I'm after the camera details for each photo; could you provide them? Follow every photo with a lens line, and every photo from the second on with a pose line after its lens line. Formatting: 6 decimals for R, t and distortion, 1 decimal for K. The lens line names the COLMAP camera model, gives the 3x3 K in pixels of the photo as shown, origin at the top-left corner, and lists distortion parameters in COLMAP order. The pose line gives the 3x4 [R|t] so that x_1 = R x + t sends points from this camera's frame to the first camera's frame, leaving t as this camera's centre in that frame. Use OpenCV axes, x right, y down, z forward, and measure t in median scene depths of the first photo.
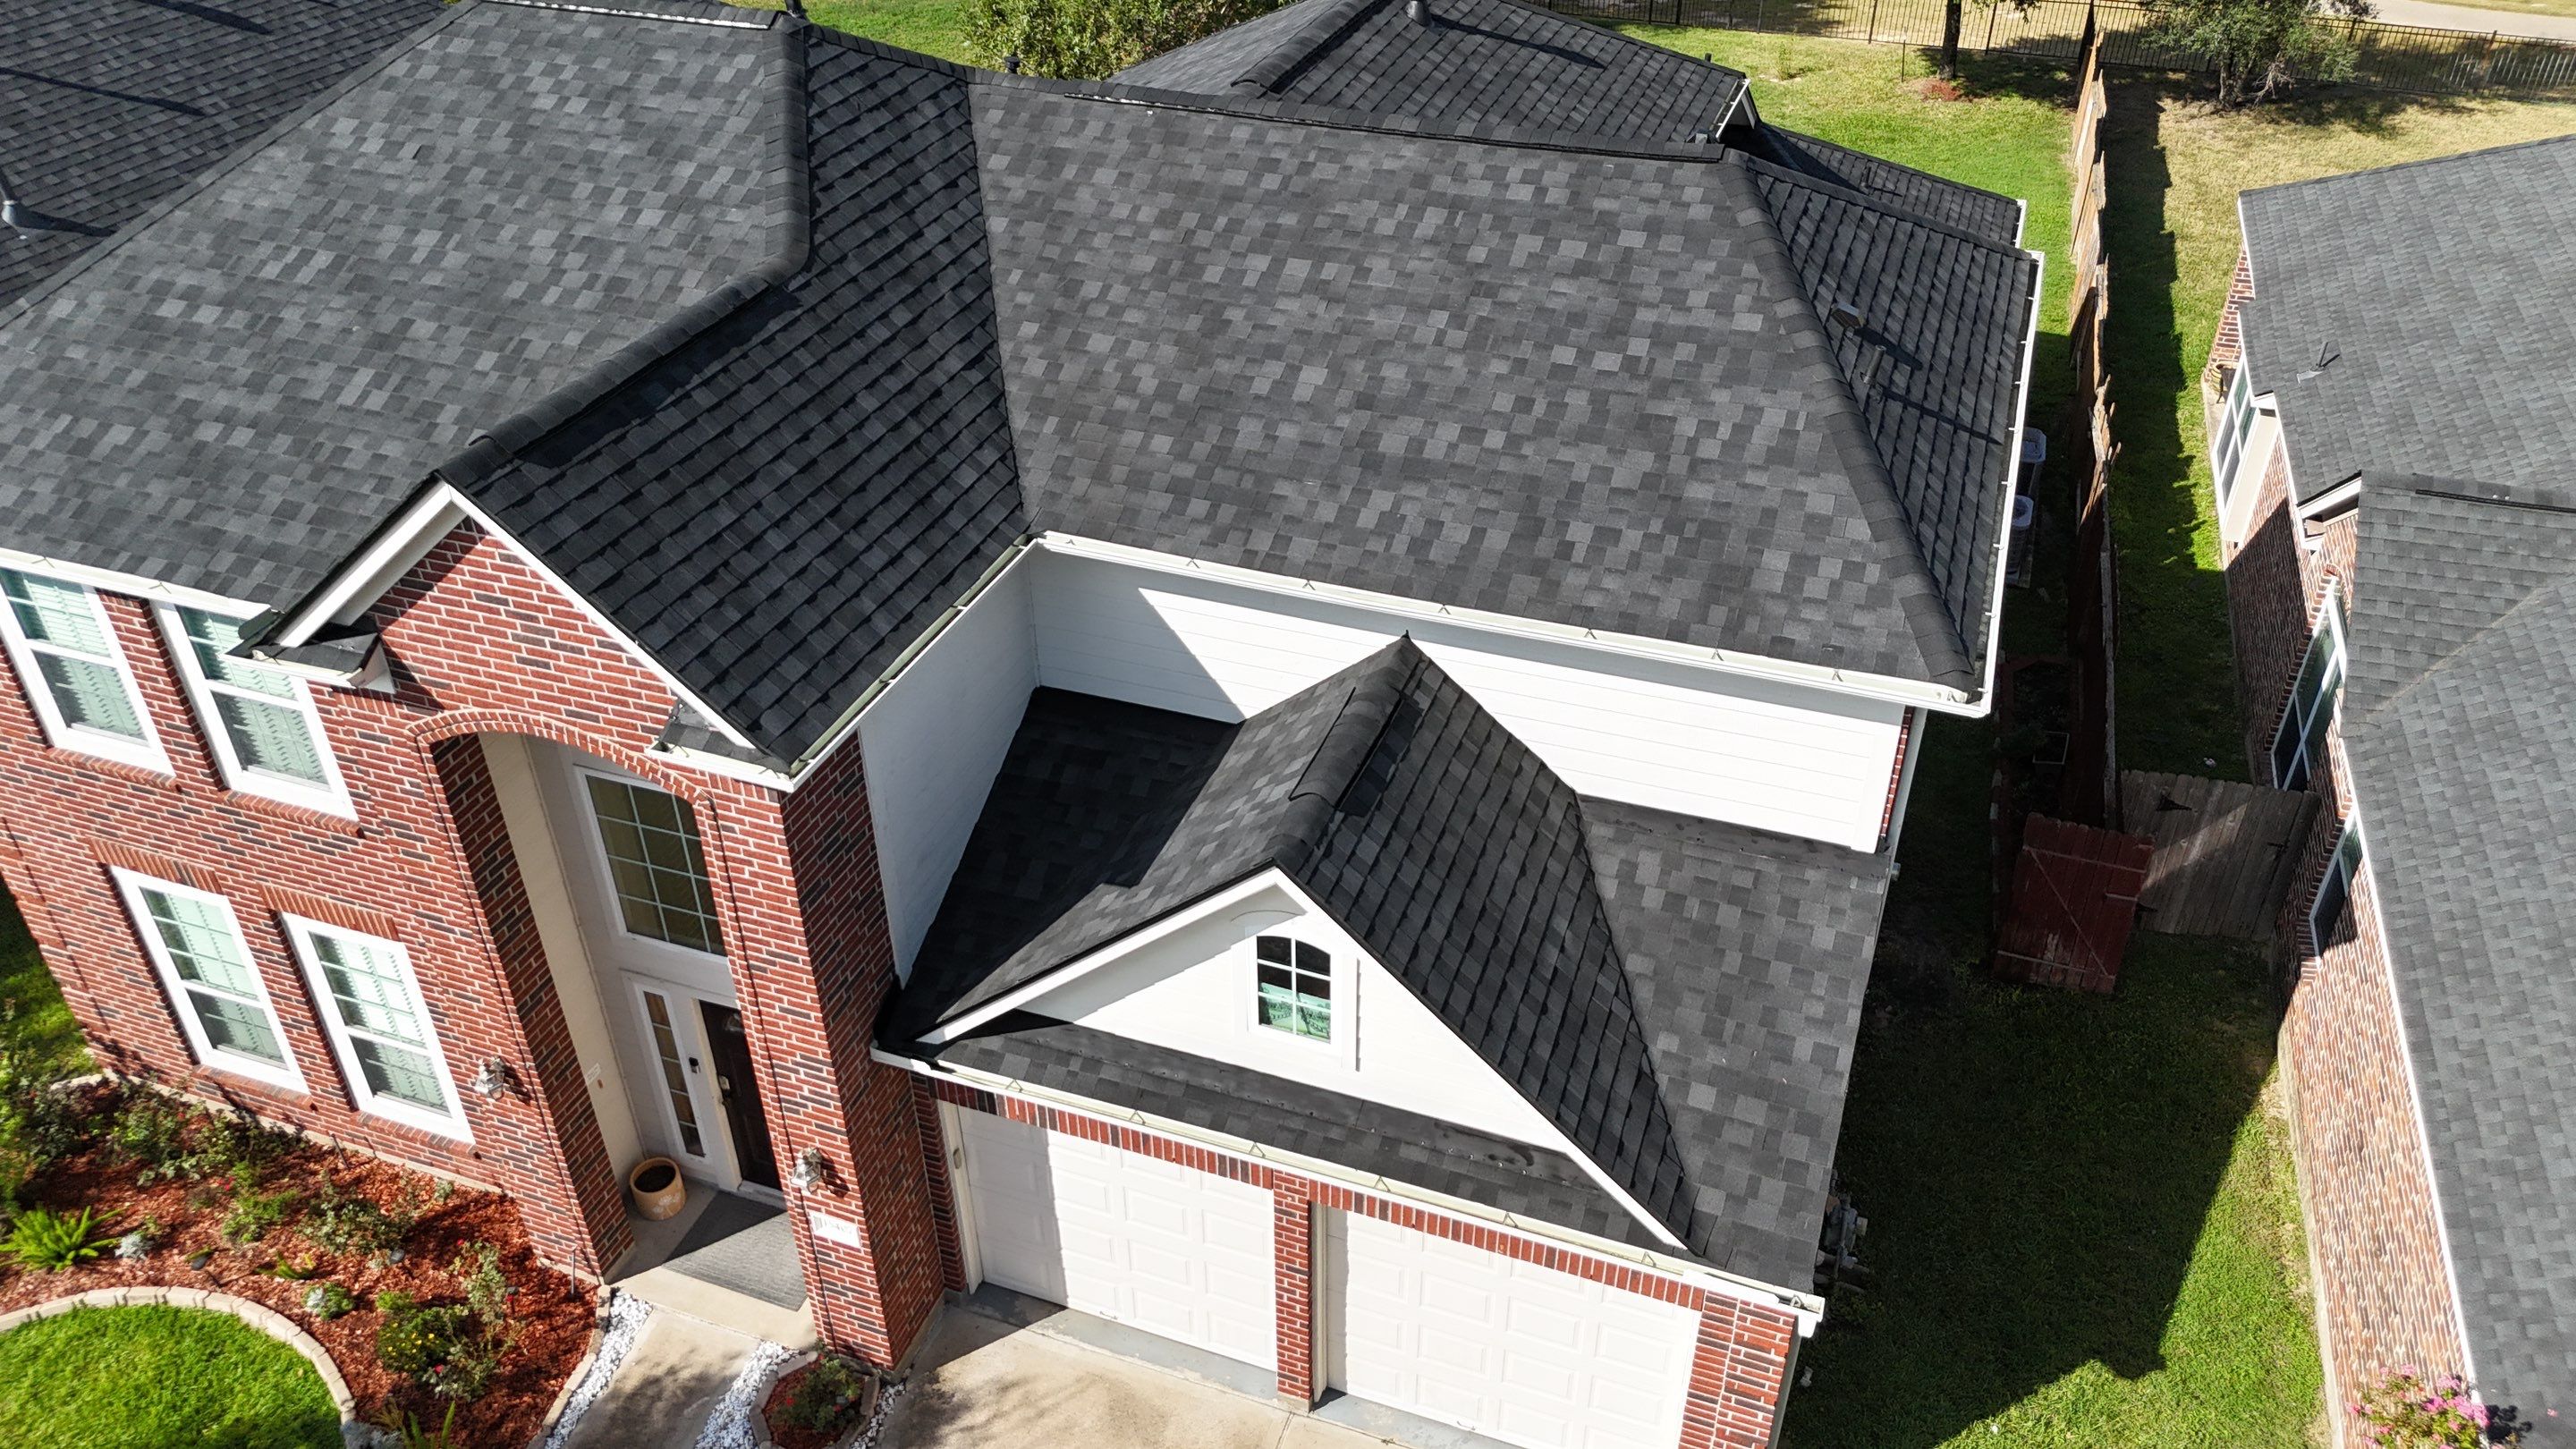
lens RADIAL K [[1883.4, 0, 1293.4], [0, 1883.4, 734.4], [0, 0, 1]] dist [0.079762, -0.072812]
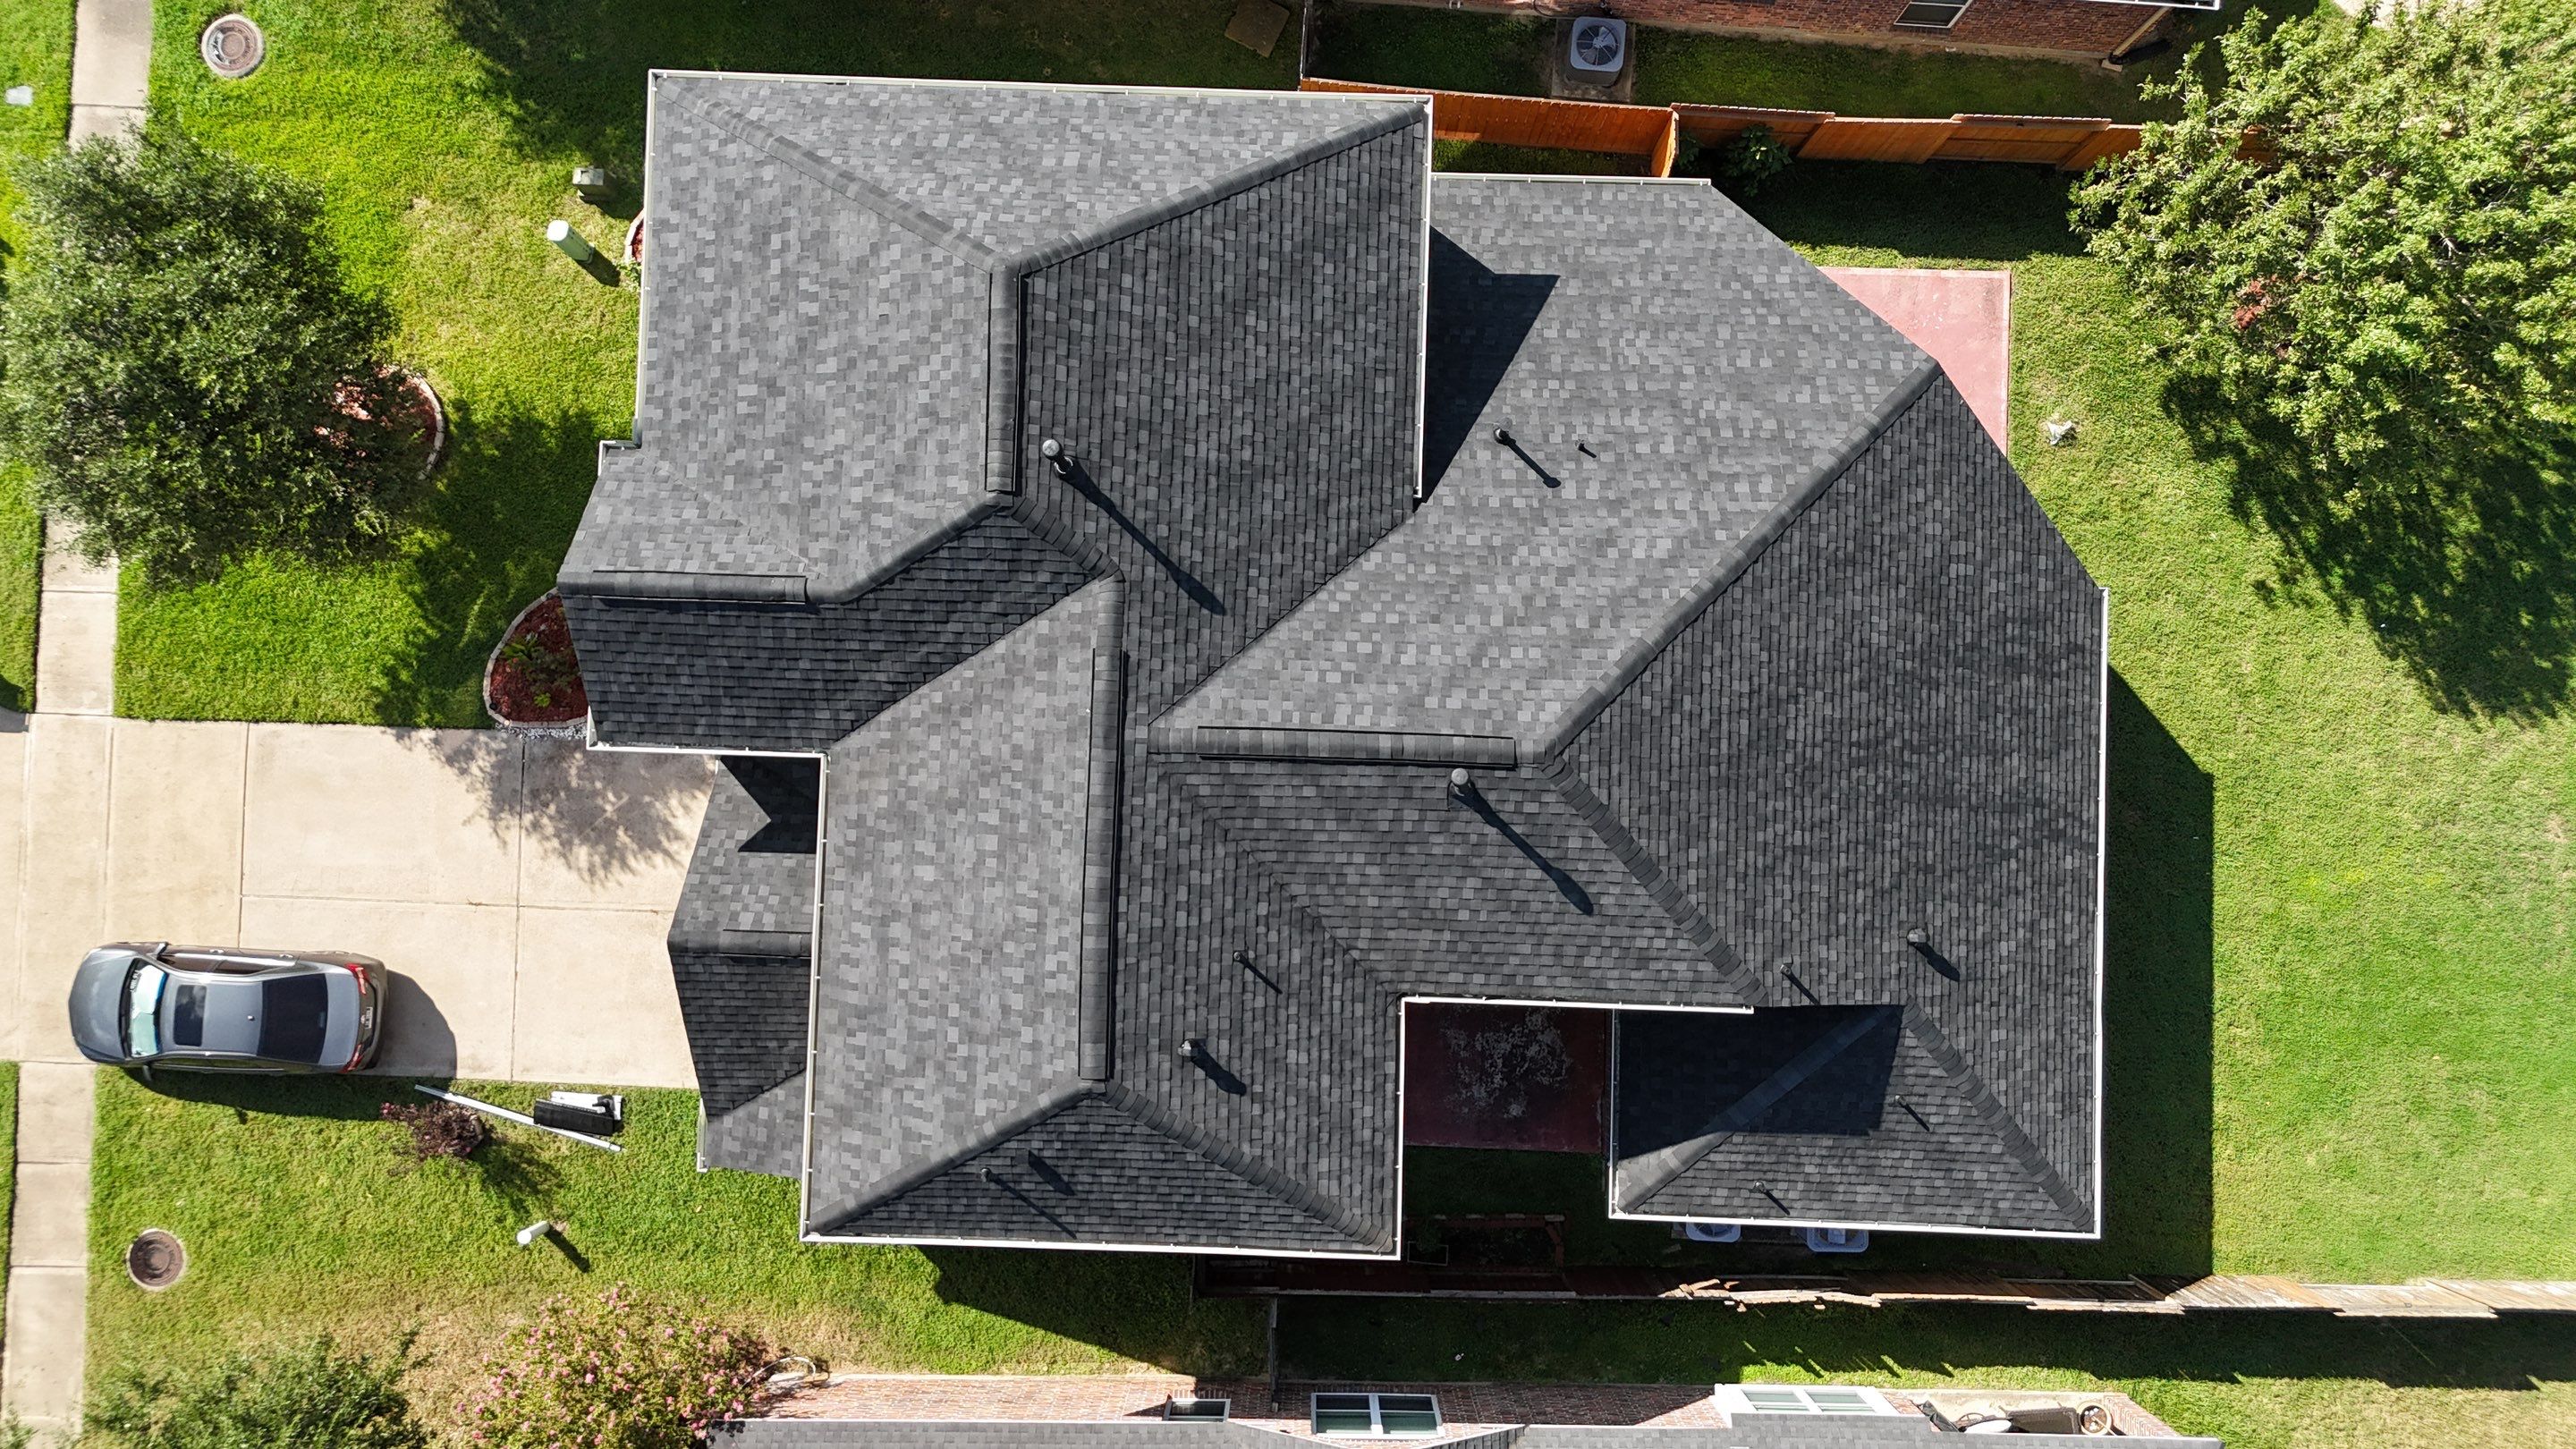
lens RADIAL K [[1847.8, 0, 1288.0], [0, 1847.8, 724.5], [0, 0, 1]] dist [0.127720, -0.163082]
pose [[0.311355, 0.949569, -0.037115, 0.047672], [-0.541529, 0.209386, 0.814189, -1.834665], [0.780899, -0.233403, 0.579413, 0.274074]]
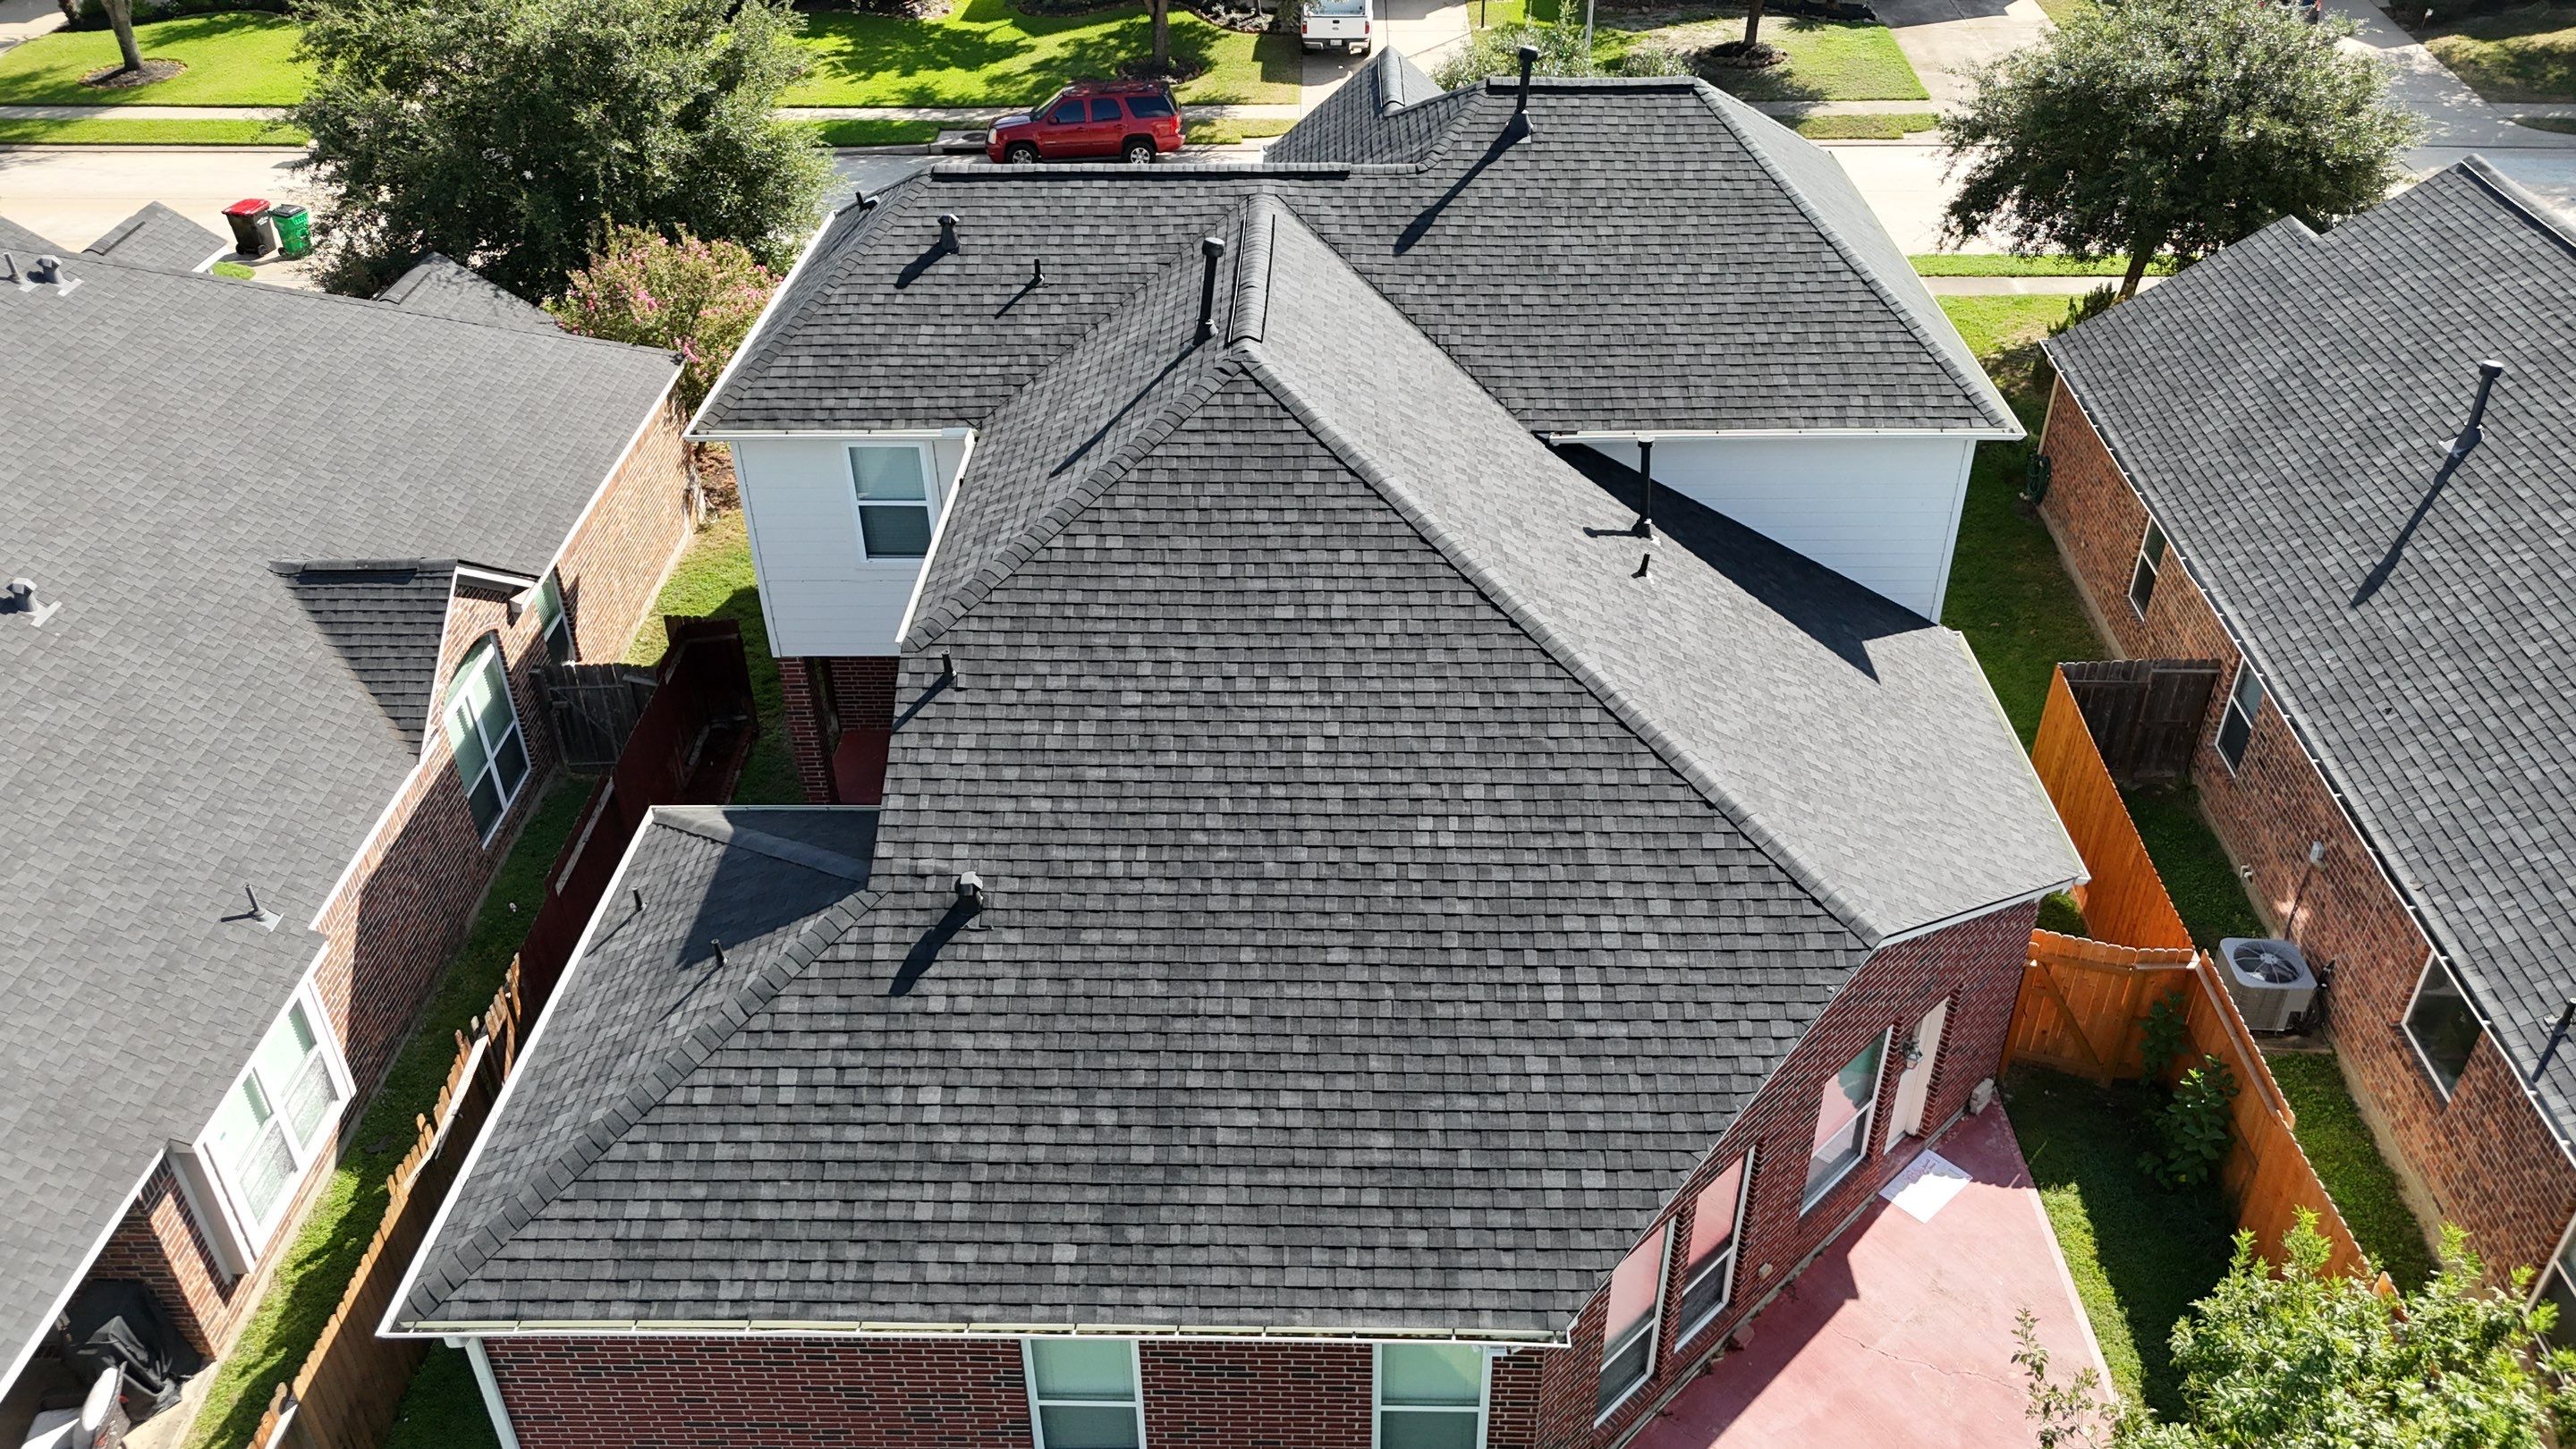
lens RADIAL K [[1873.3, 0, 1290.7], [0, 1873.3, 736.7], [0, 0, 1]] dist [0.095492, -0.083297]
pose [[-0.947288, 0.193001, -0.255727, 0.474017], [-0.171197, 0.369753, 0.913222, -1.792251], [0.270809, 0.908864, -0.317221, 2.165656]]
